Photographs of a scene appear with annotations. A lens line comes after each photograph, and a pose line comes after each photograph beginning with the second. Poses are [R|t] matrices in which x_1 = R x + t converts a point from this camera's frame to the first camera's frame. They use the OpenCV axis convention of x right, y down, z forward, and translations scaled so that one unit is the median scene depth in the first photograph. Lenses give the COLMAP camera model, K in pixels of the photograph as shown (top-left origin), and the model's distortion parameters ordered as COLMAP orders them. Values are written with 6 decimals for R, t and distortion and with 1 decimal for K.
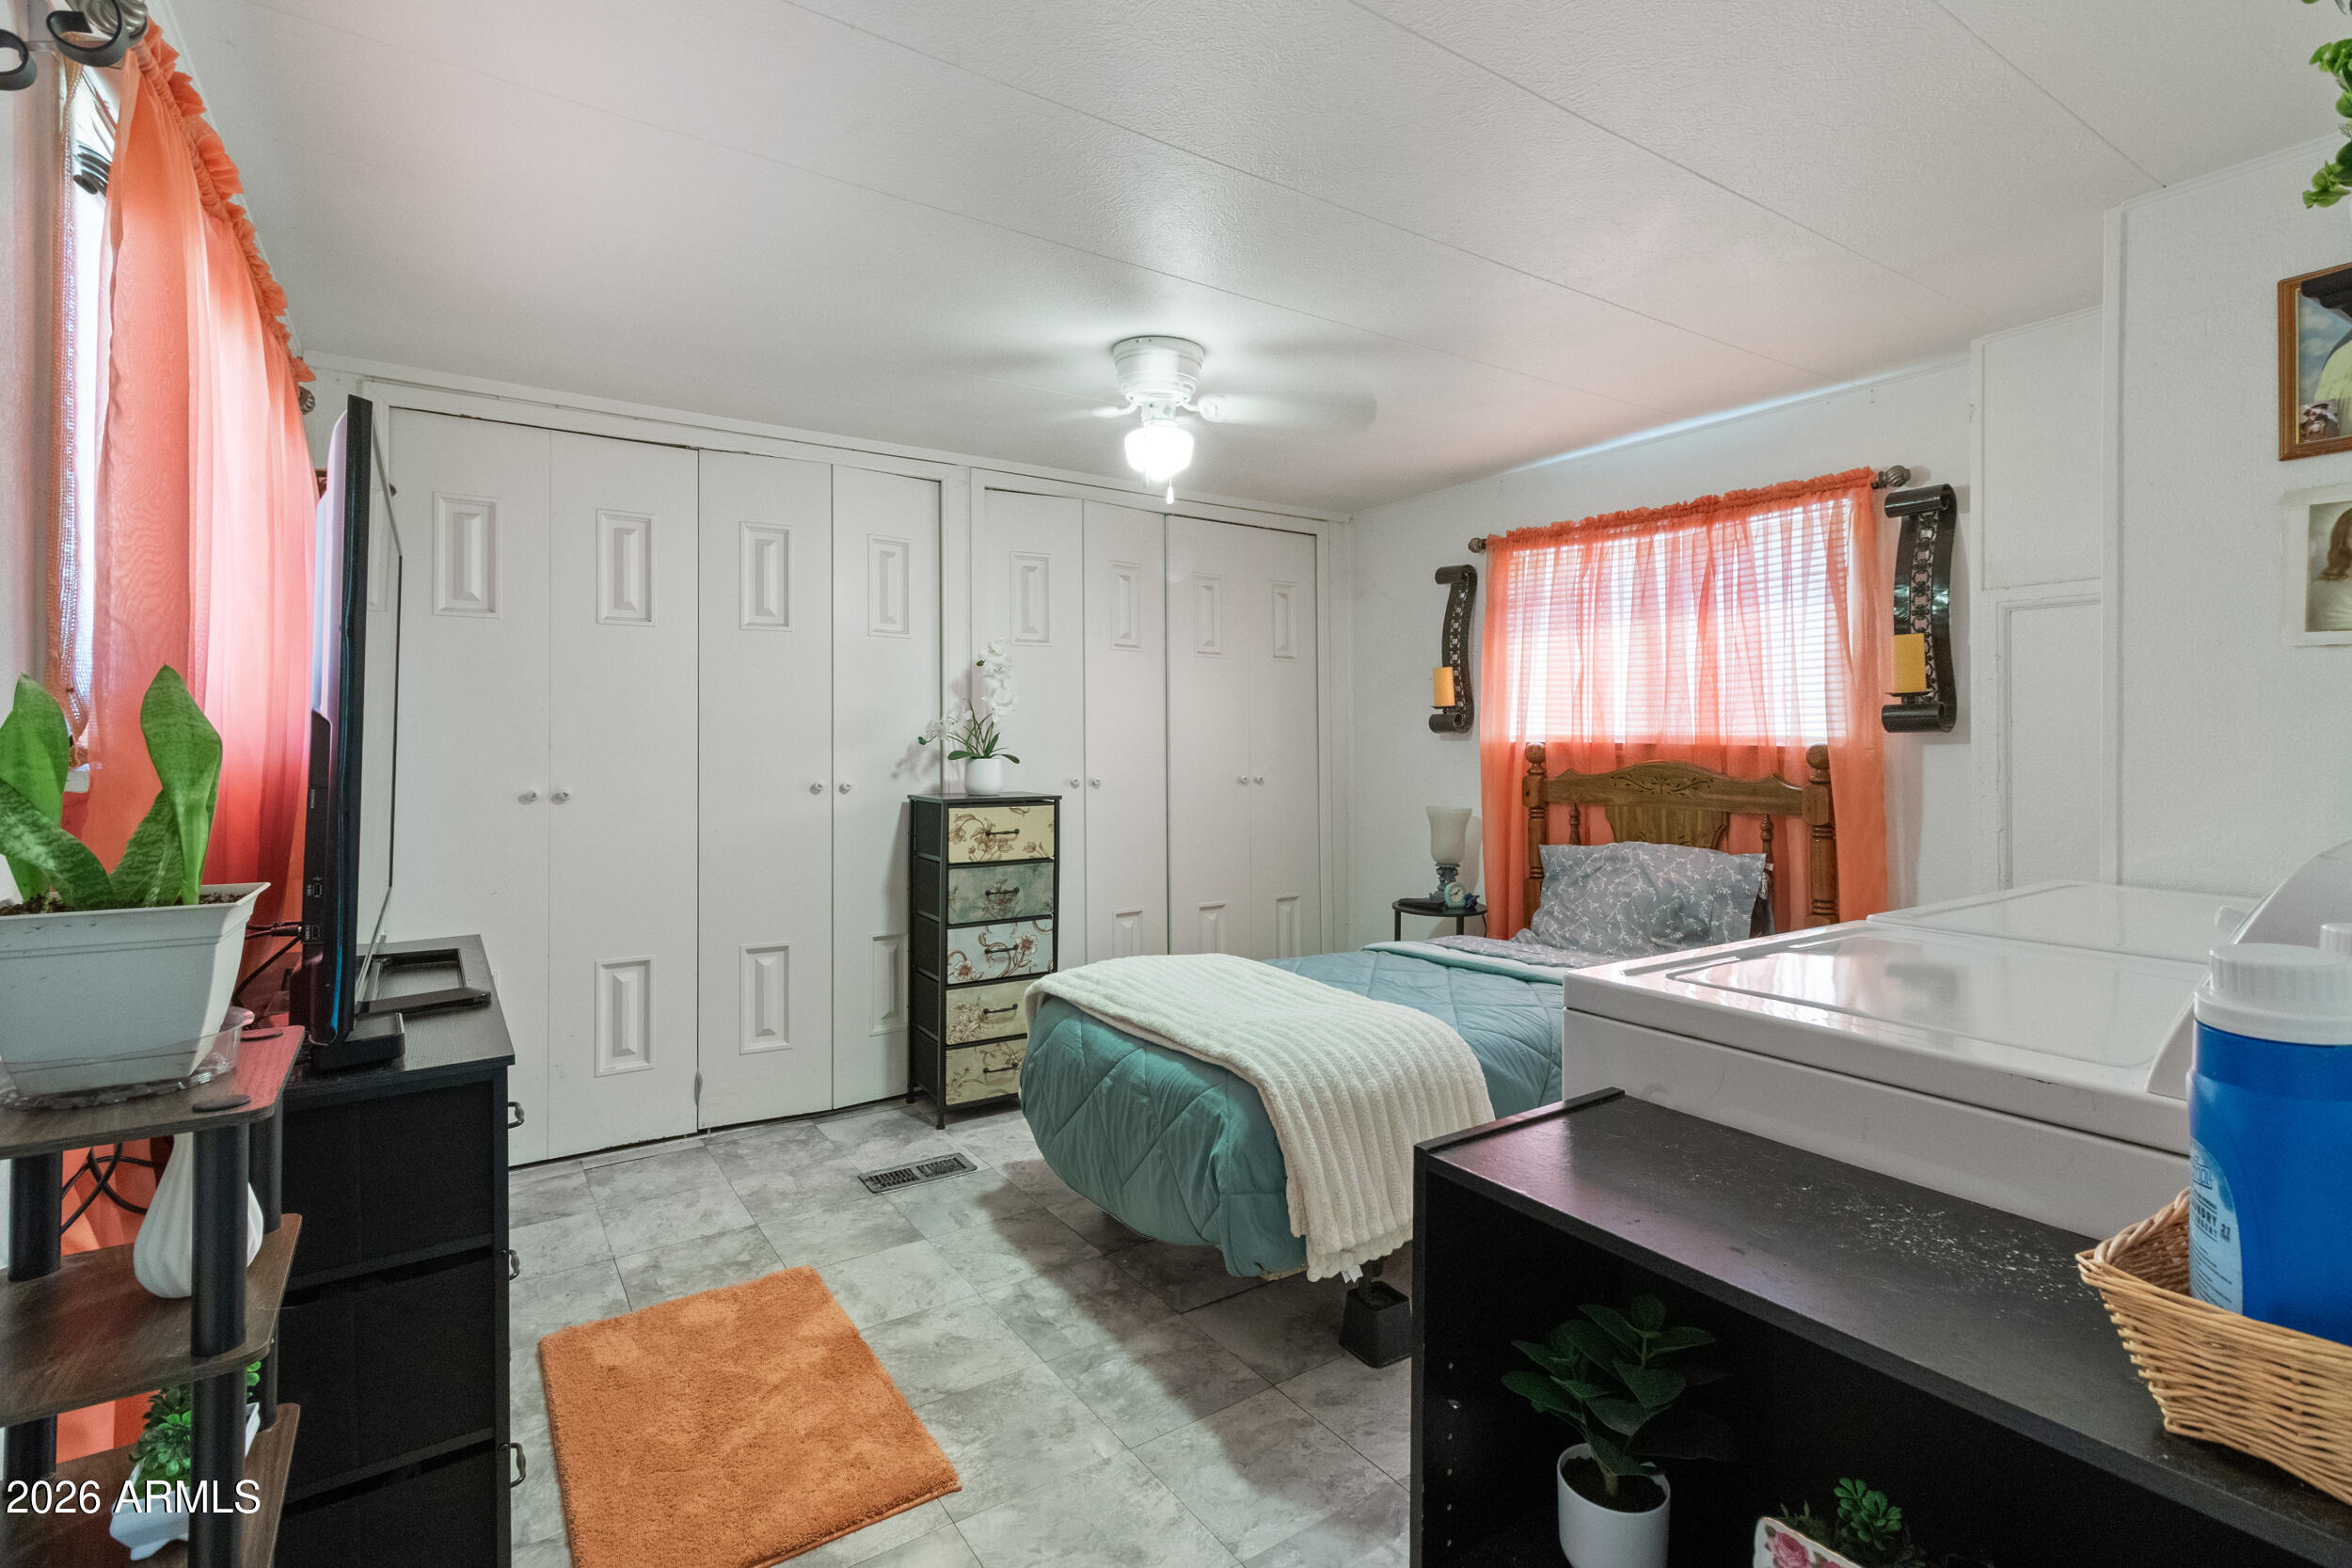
lens RADIAL K [[1088.2, 0, 1178.6], [0, 1088.2, 728.0], [0, 0, 1]] dist [0.000764, 0.000250]
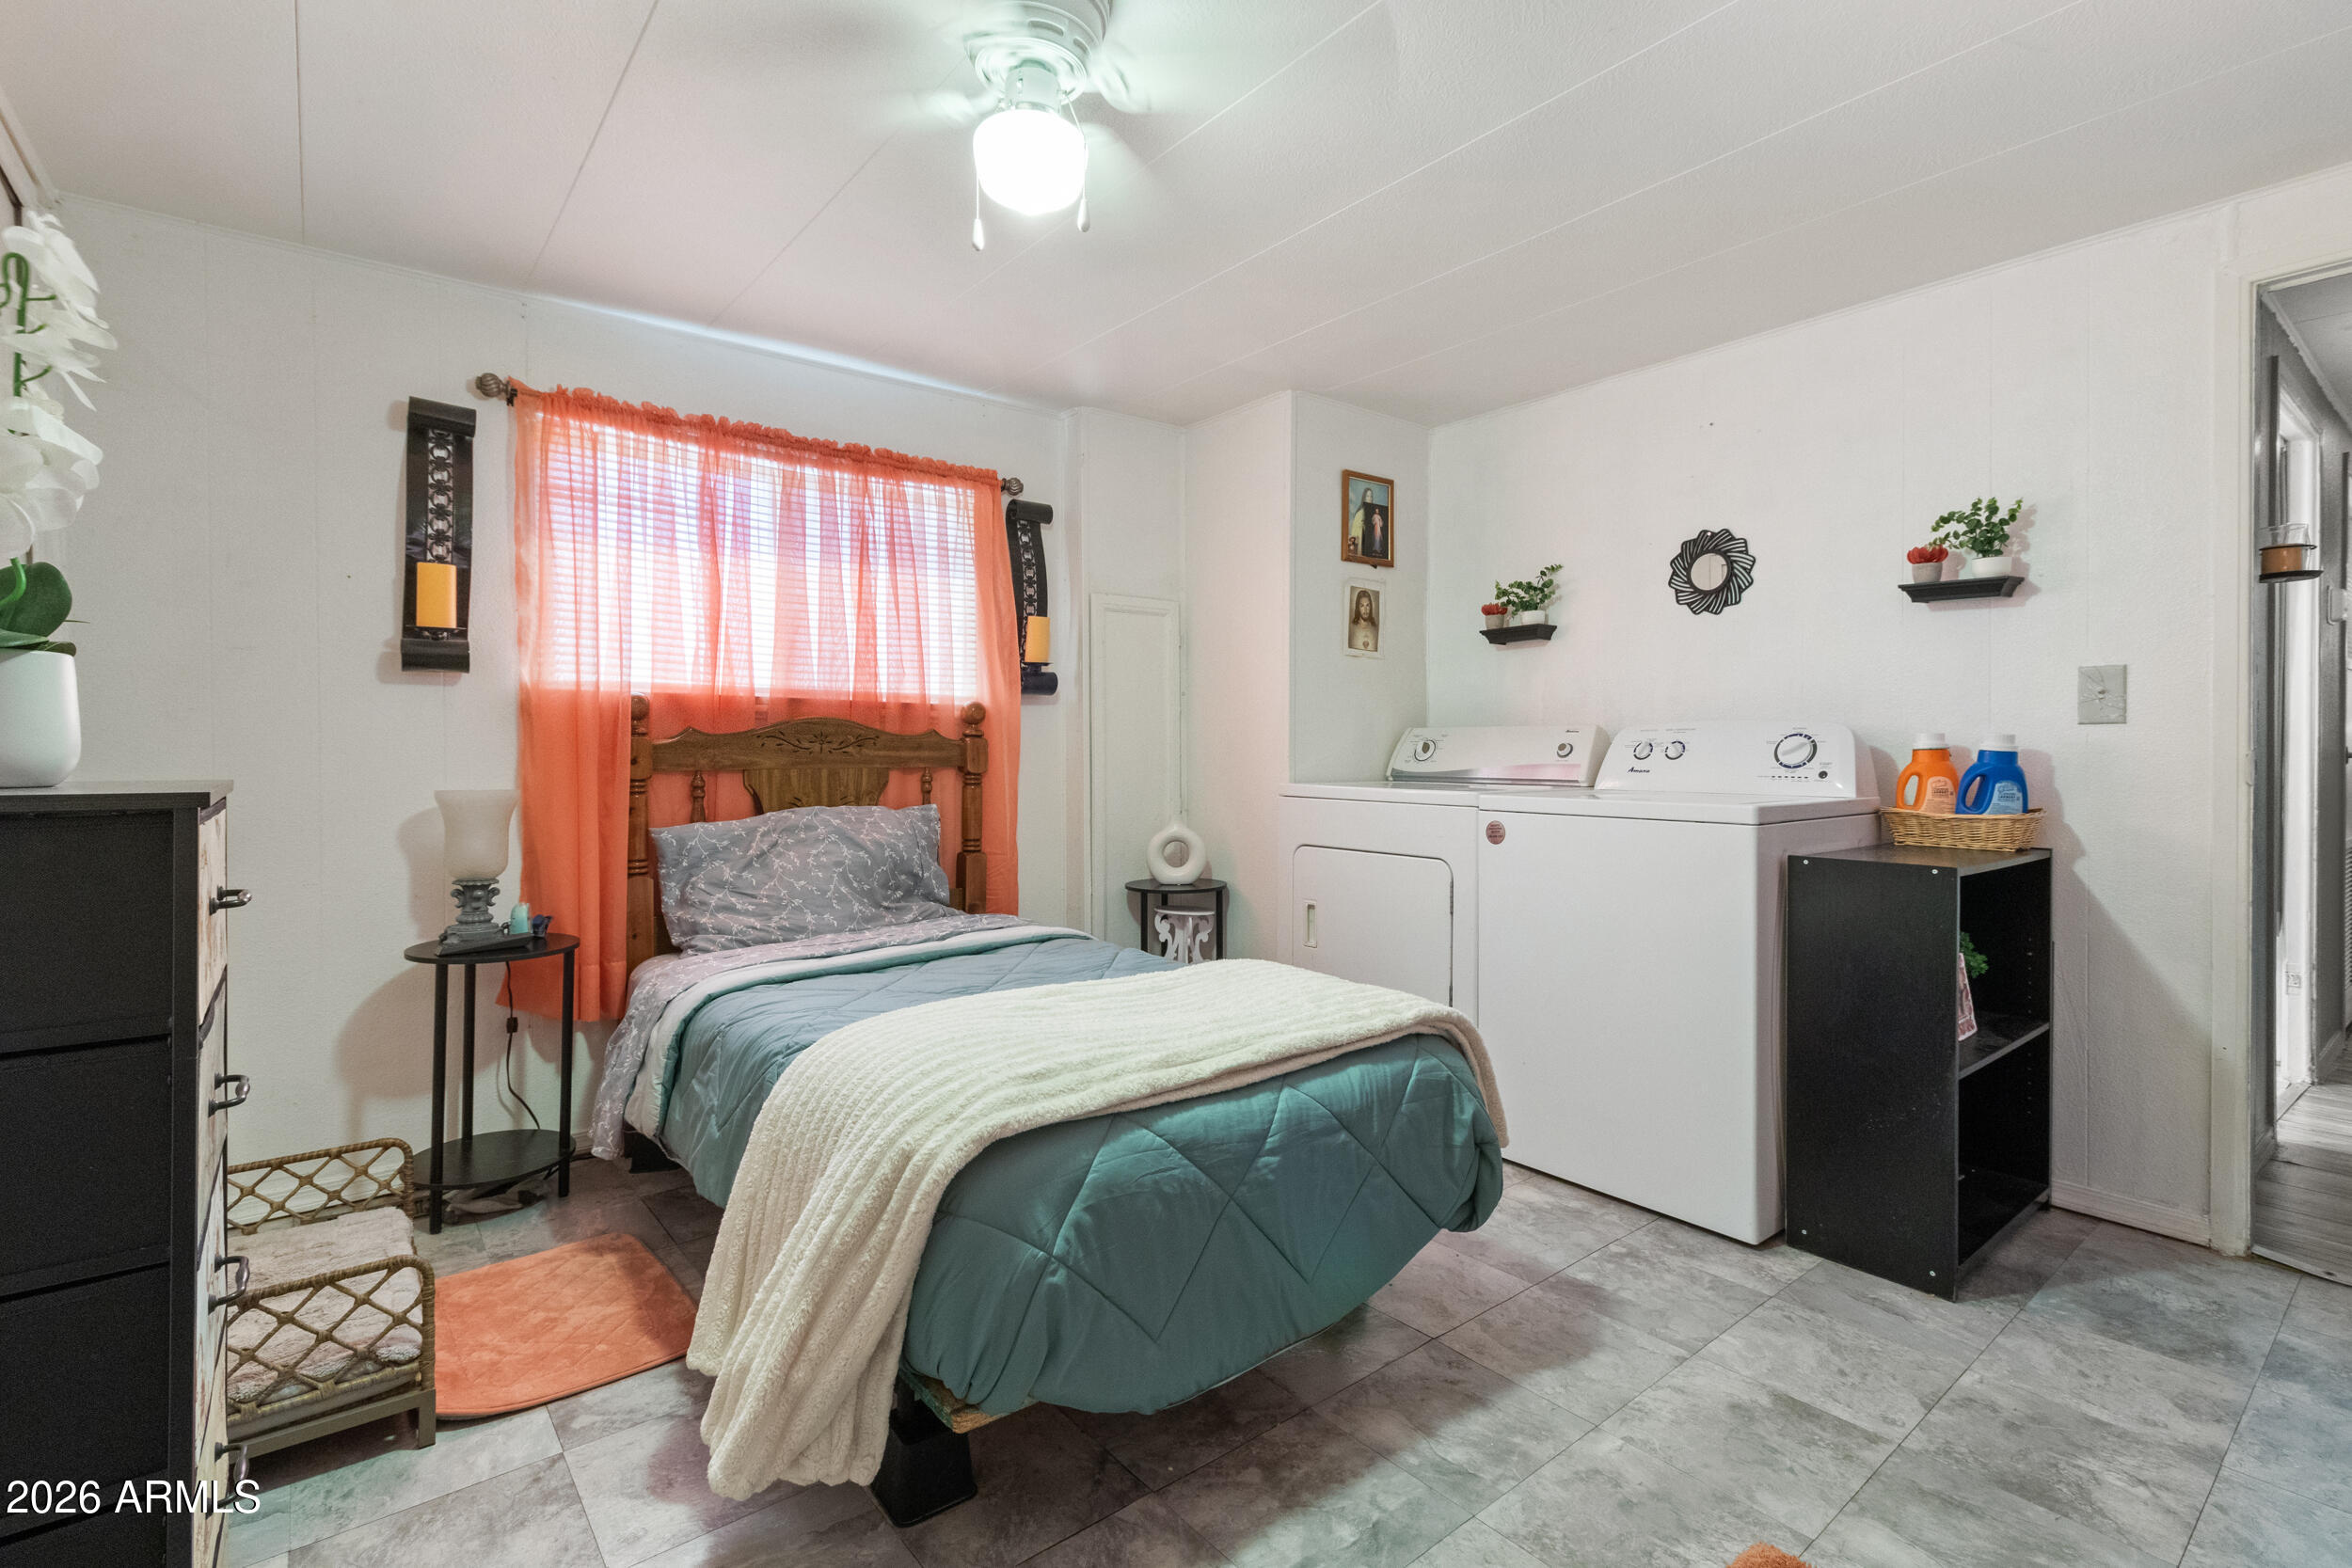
lens RADIAL K [[1088.2, 0, 1200.9], [0, 1088.2, 747.4], [0, 0, 1]] dist [0.000764, 0.000250]
pose [[-0.089055, -0.003487, 0.996021, -0.523833], [-0.012697, 0.999917, 0.002365, 0.052124], [-0.995946, -0.012436, -0.089092, 0.802481]]
